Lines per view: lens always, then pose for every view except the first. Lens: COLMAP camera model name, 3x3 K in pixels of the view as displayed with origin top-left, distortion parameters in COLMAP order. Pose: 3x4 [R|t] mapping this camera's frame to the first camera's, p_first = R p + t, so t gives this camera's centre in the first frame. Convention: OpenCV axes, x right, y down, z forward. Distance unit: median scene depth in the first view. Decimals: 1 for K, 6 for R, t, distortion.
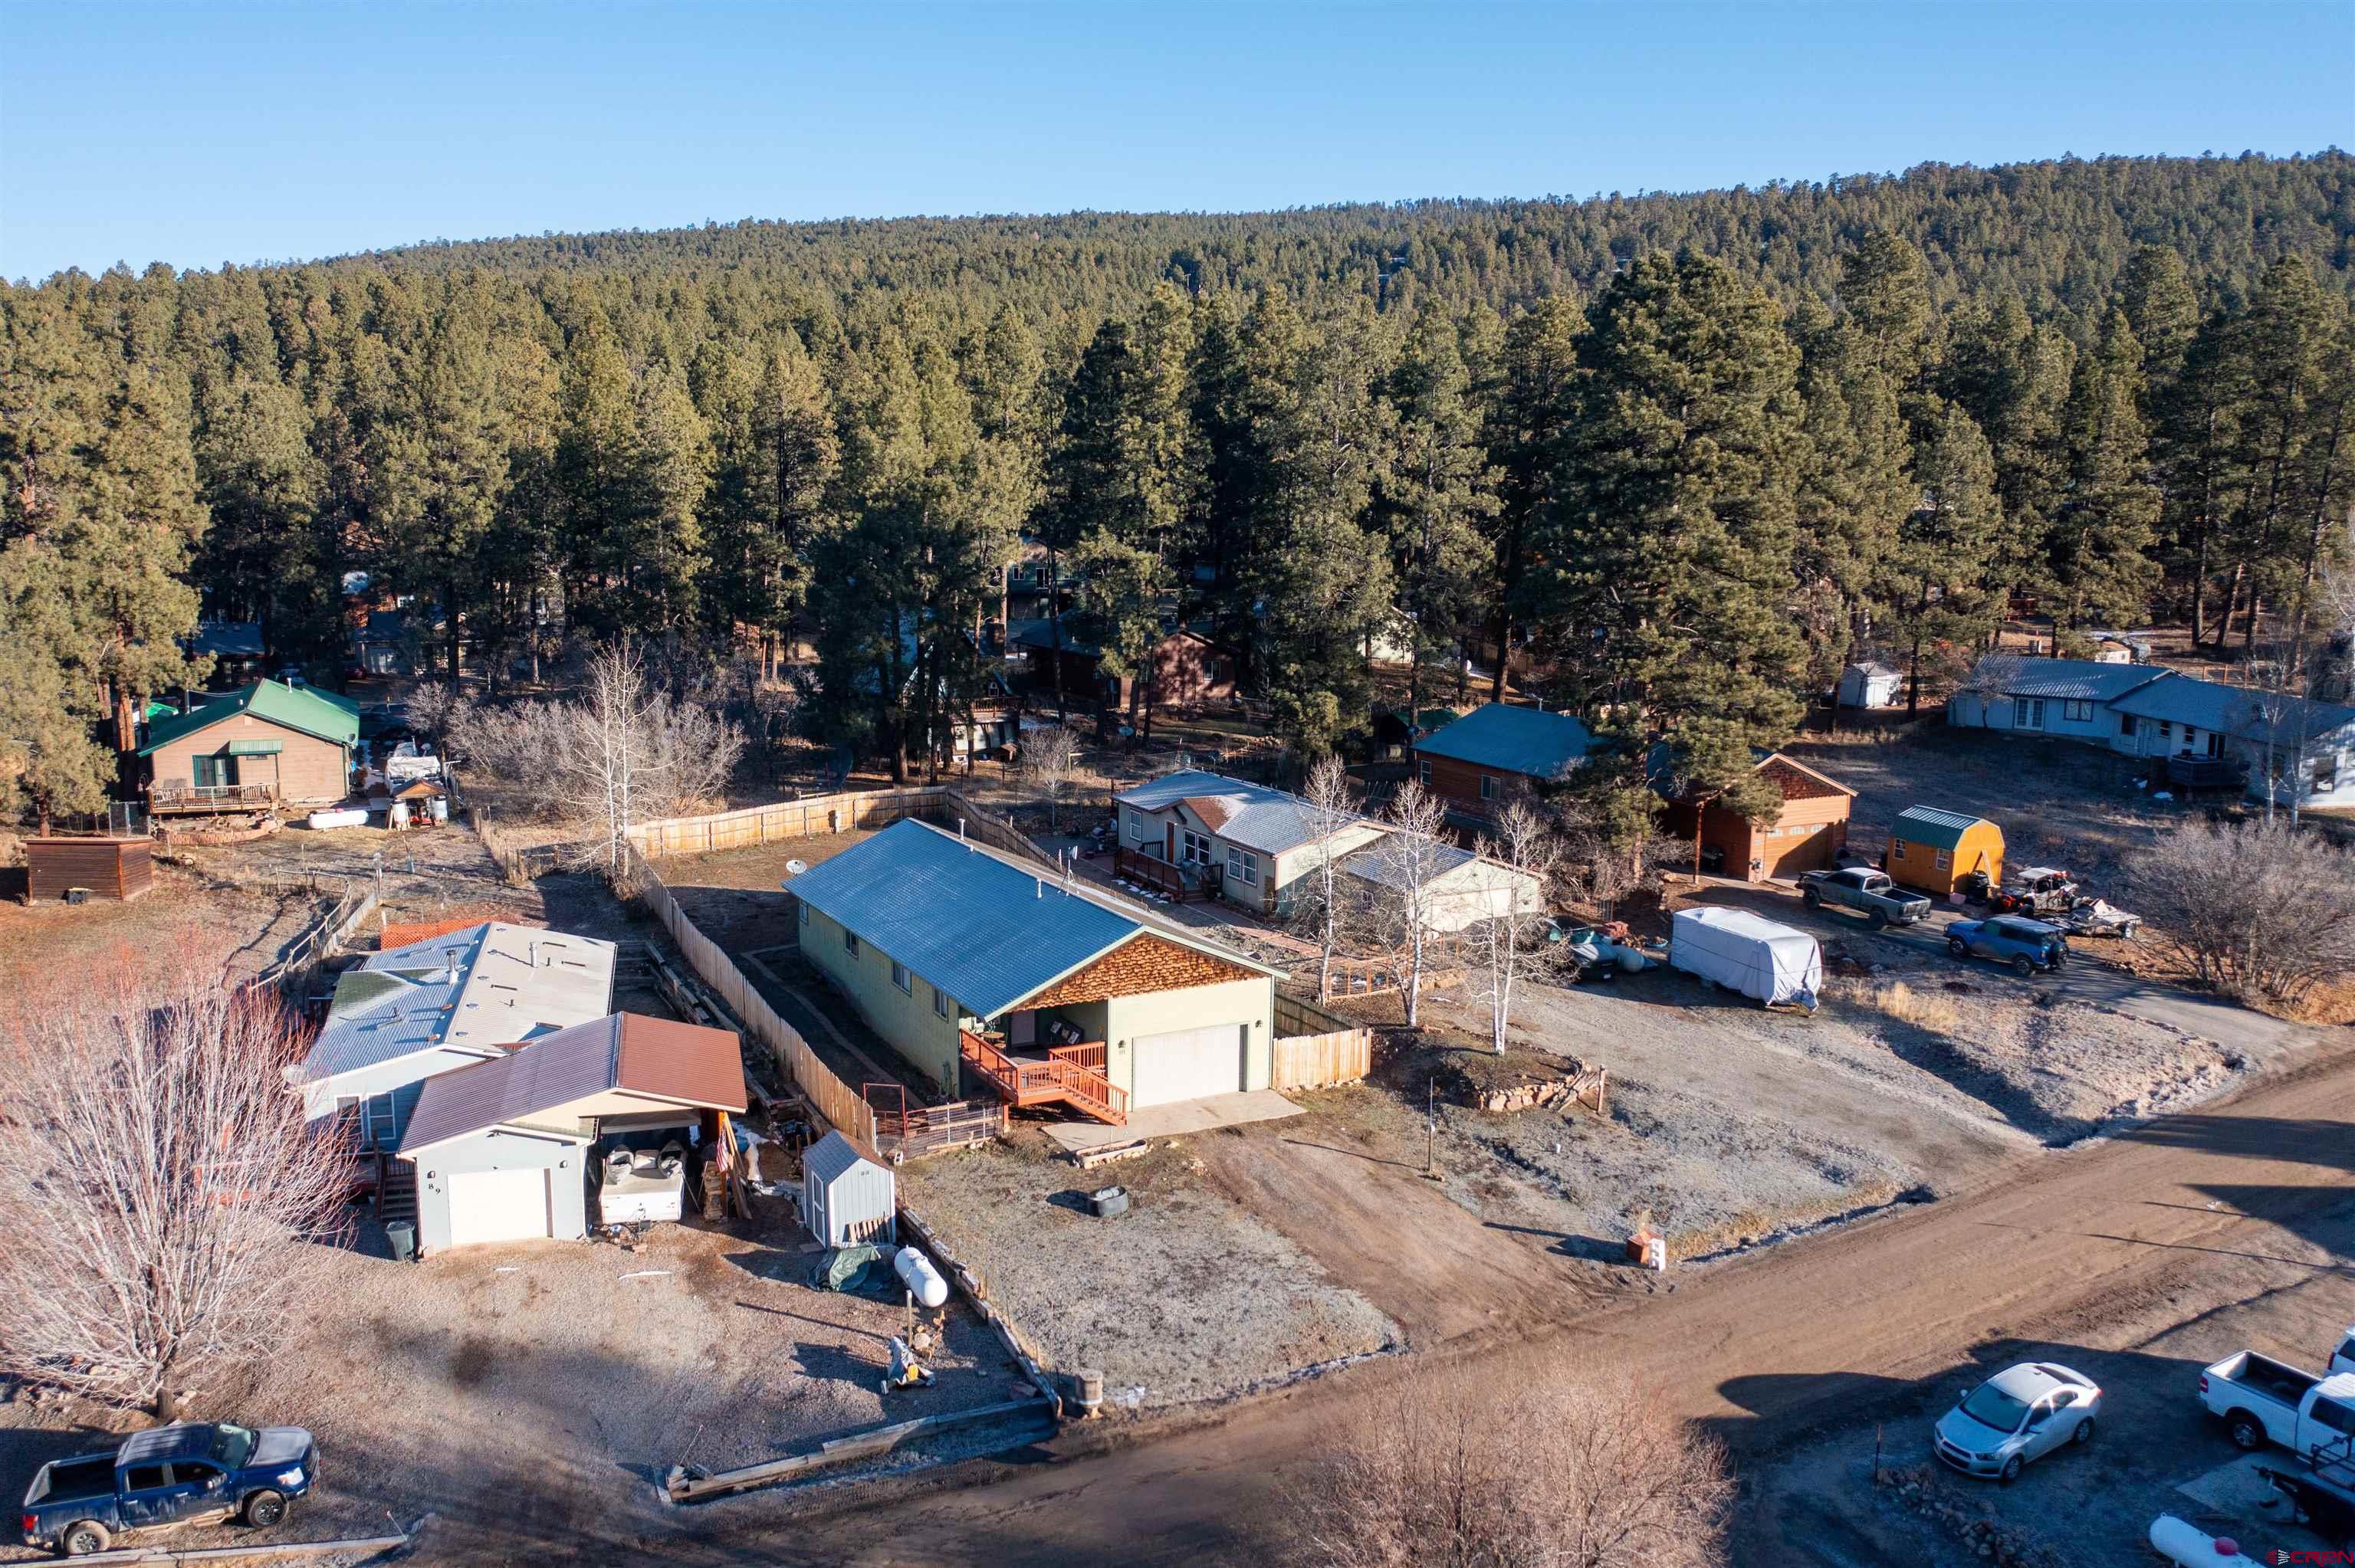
lens RADIAL K [[1865.3, 0, 1175.2], [0, 1865.3, 771.1], [0, 0, 1]] dist [-0.019967, 0.009952]
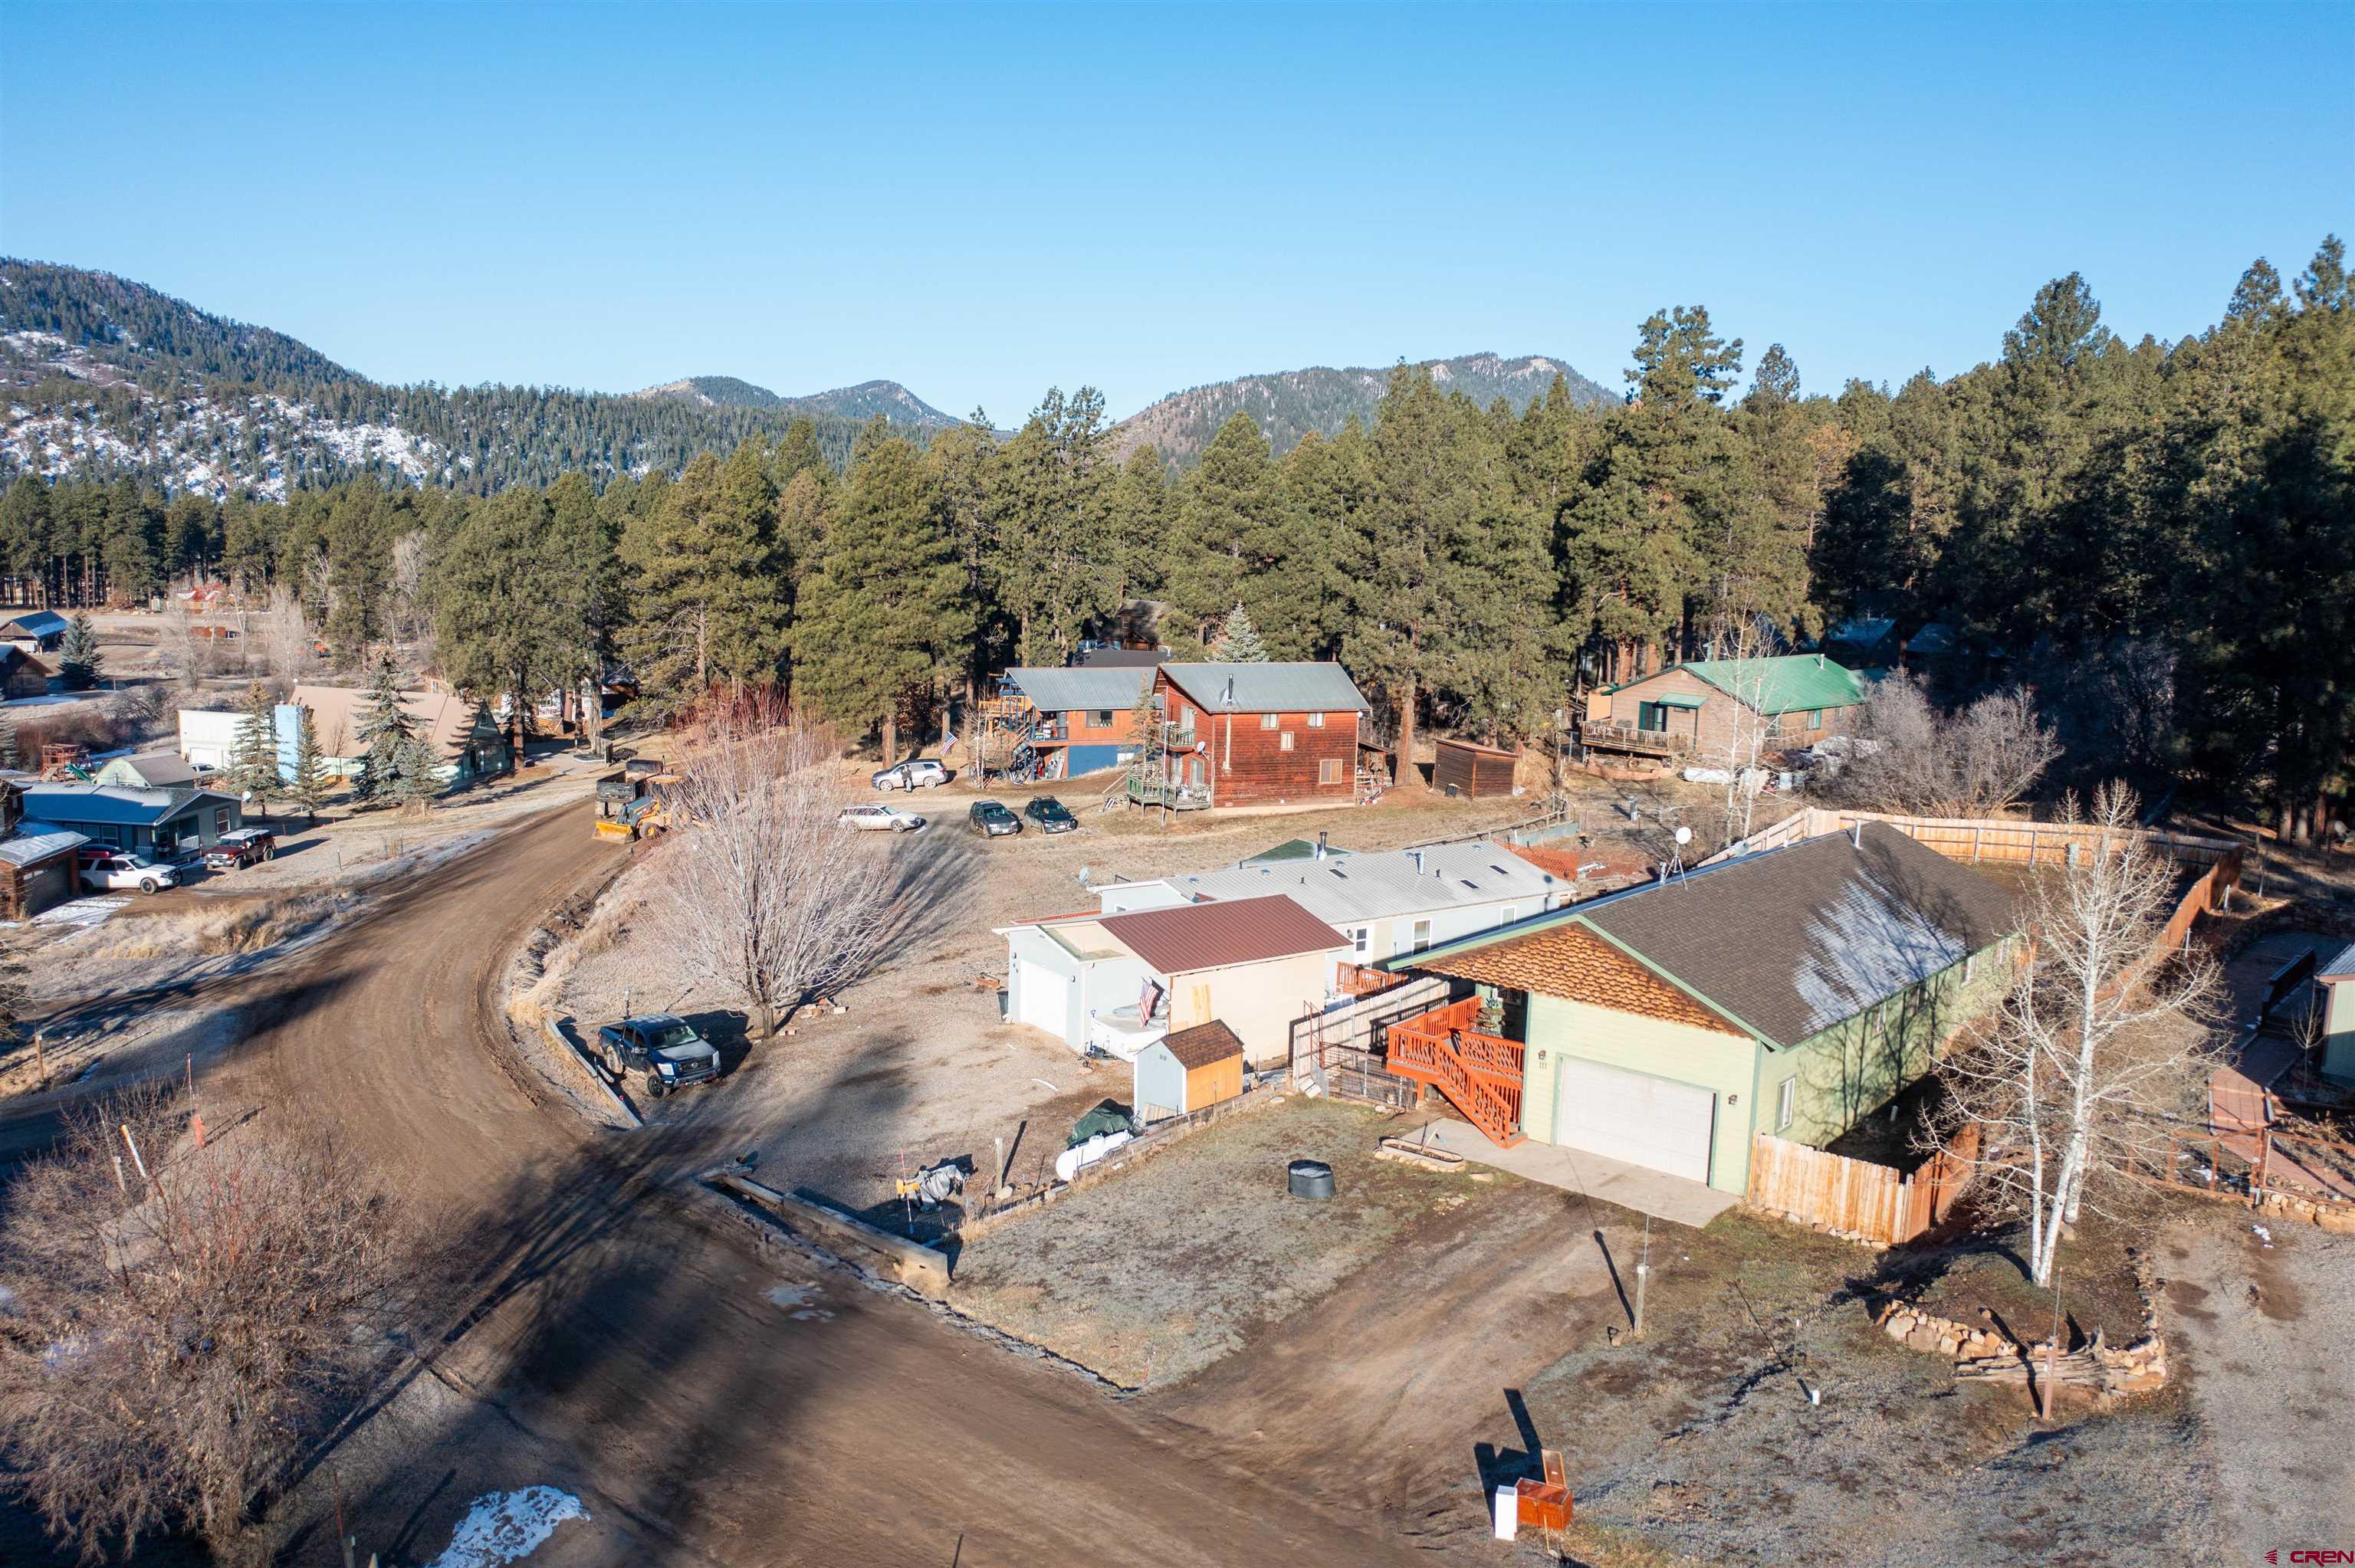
lens RADIAL K [[1865.3, 0, 1175.2], [0, 1865.3, 771.1], [0, 0, 1]] dist [-0.019967, 0.009952]
pose [[0.368429, 0.132865, -0.920112, 0.605890], [-0.168570, 0.982876, 0.074430, -0.005298], [0.914245, 0.127681, 0.384517, 0.514501]]
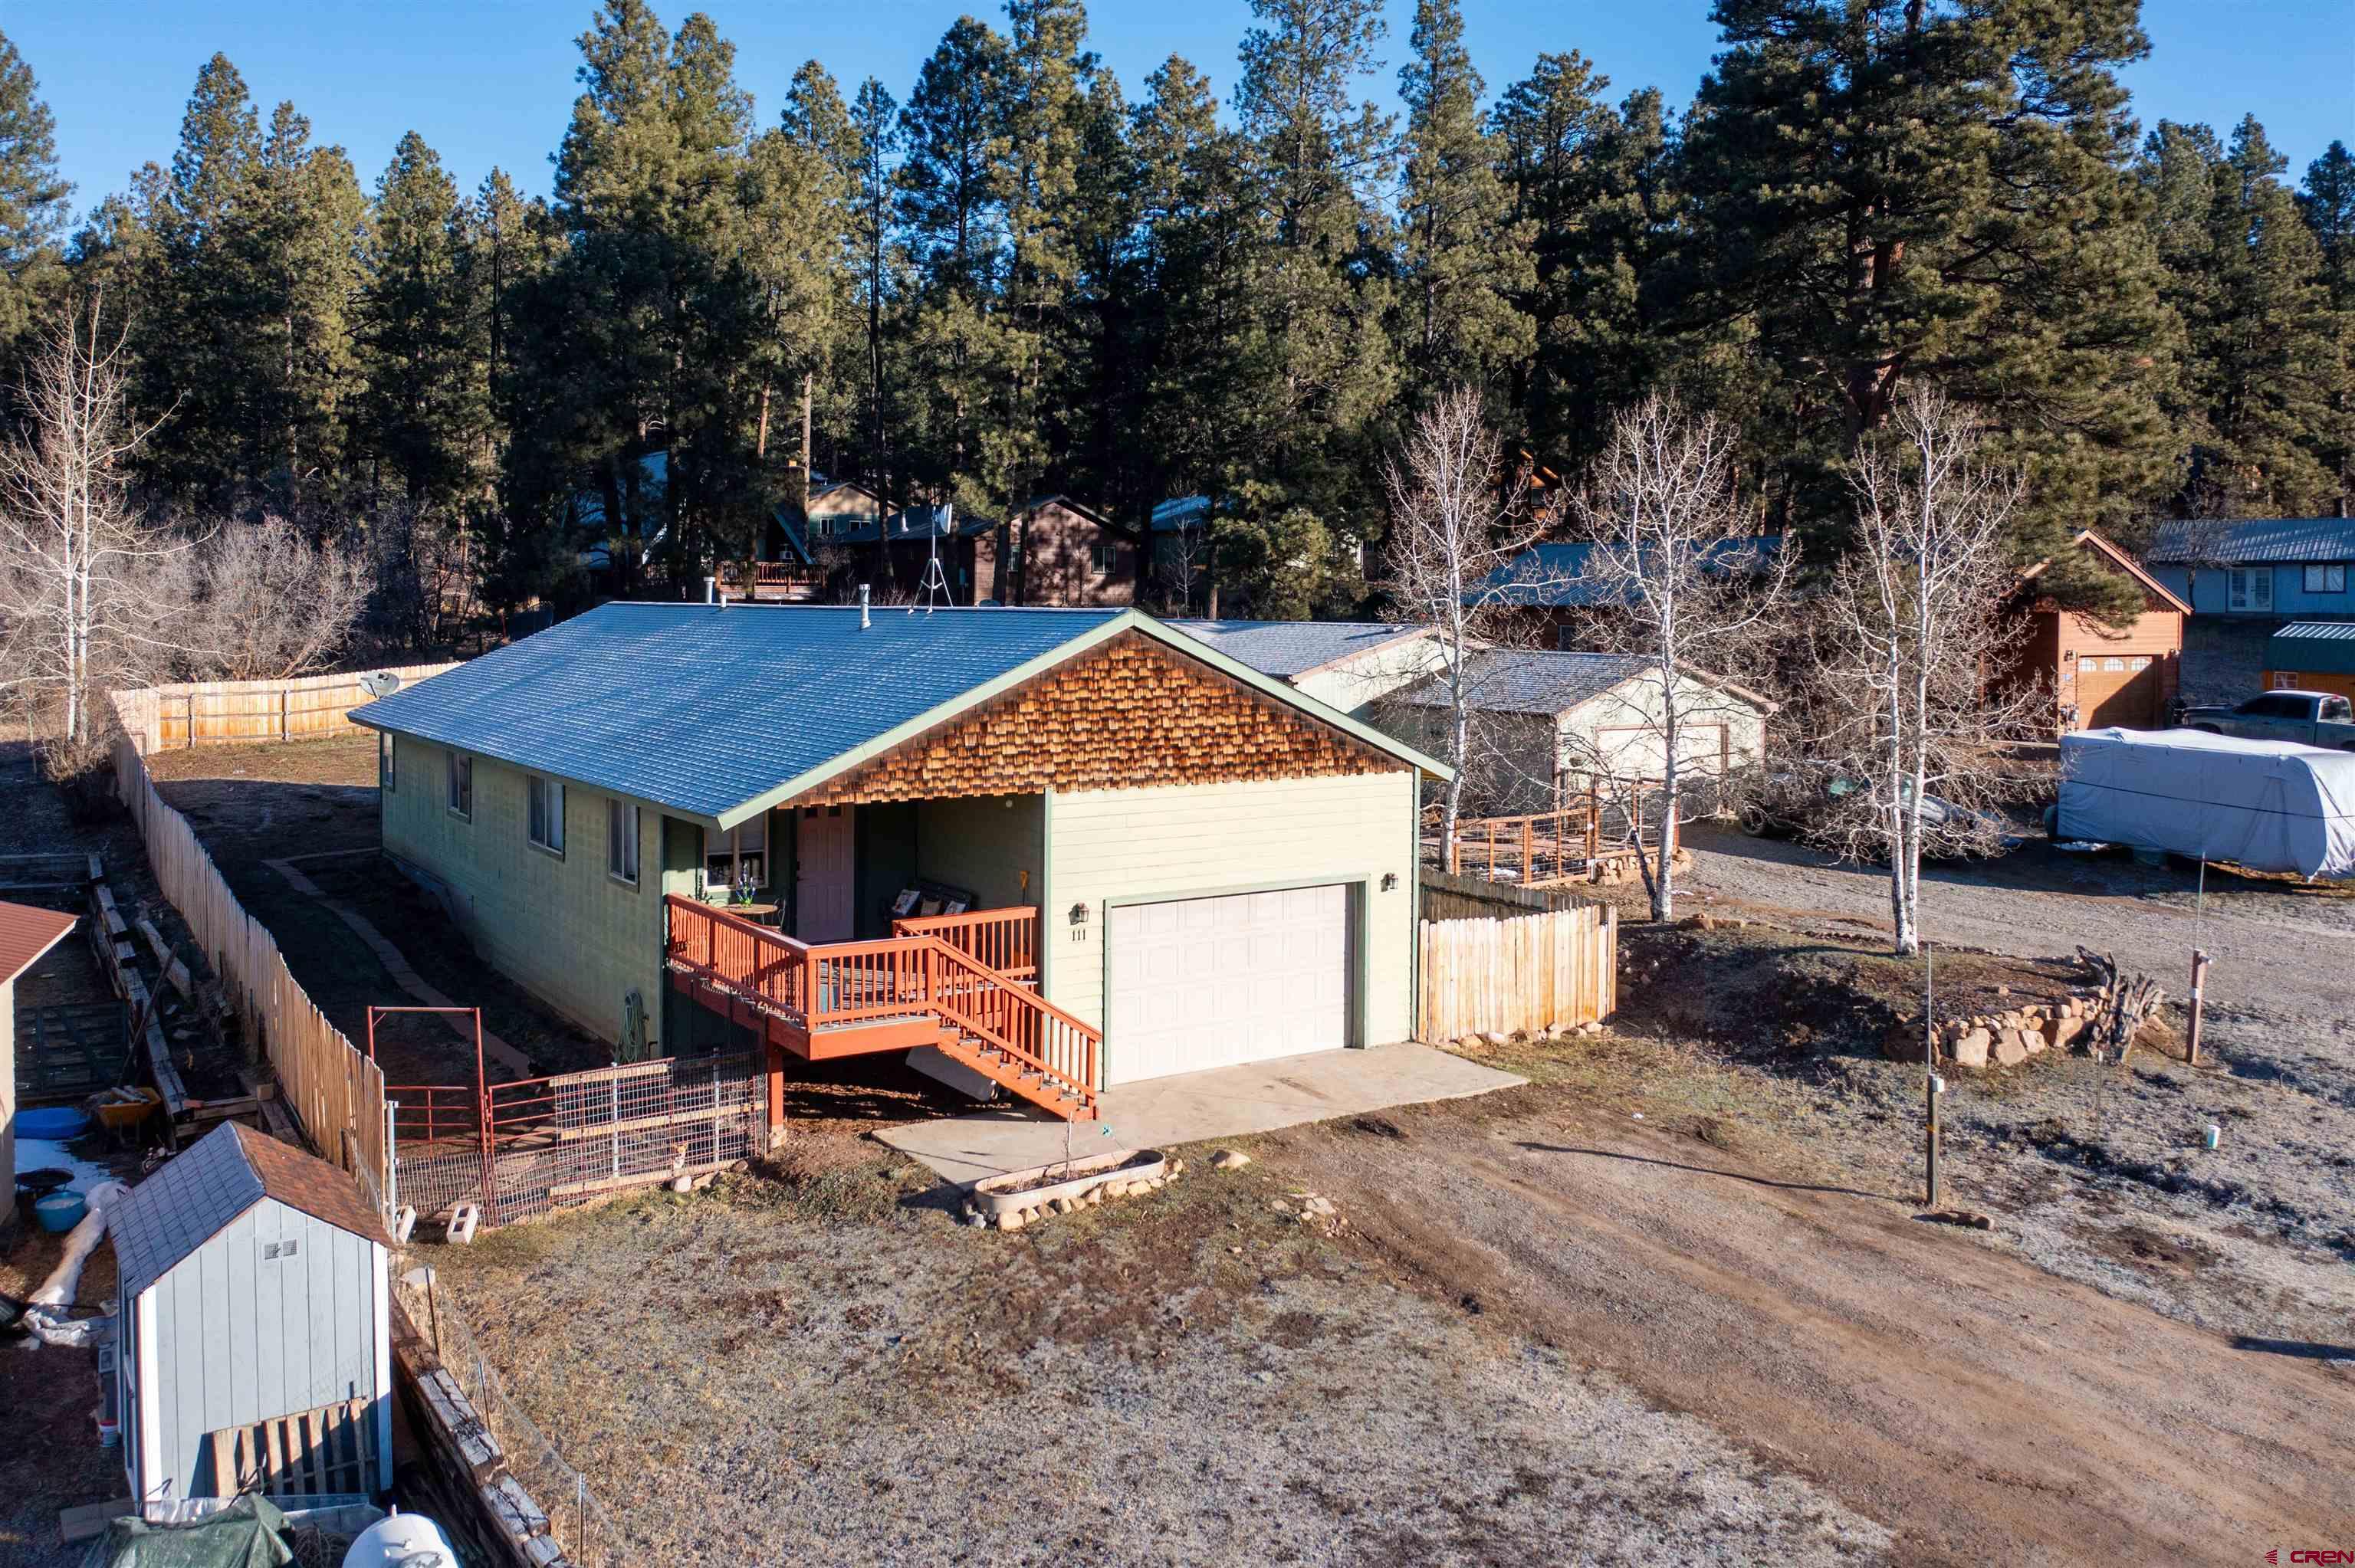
lens RADIAL K [[1904.0, 0, 1172.9], [0, 1904.0, 630.5], [0, 0, 1]] dist [-0.012668, -0.002318]
pose [[0.995456, -0.005575, 0.095064, -0.044901], [0.018340, 0.990820, -0.133939, 0.135919], [-0.093445, 0.135074, 0.986419, 0.569879]]
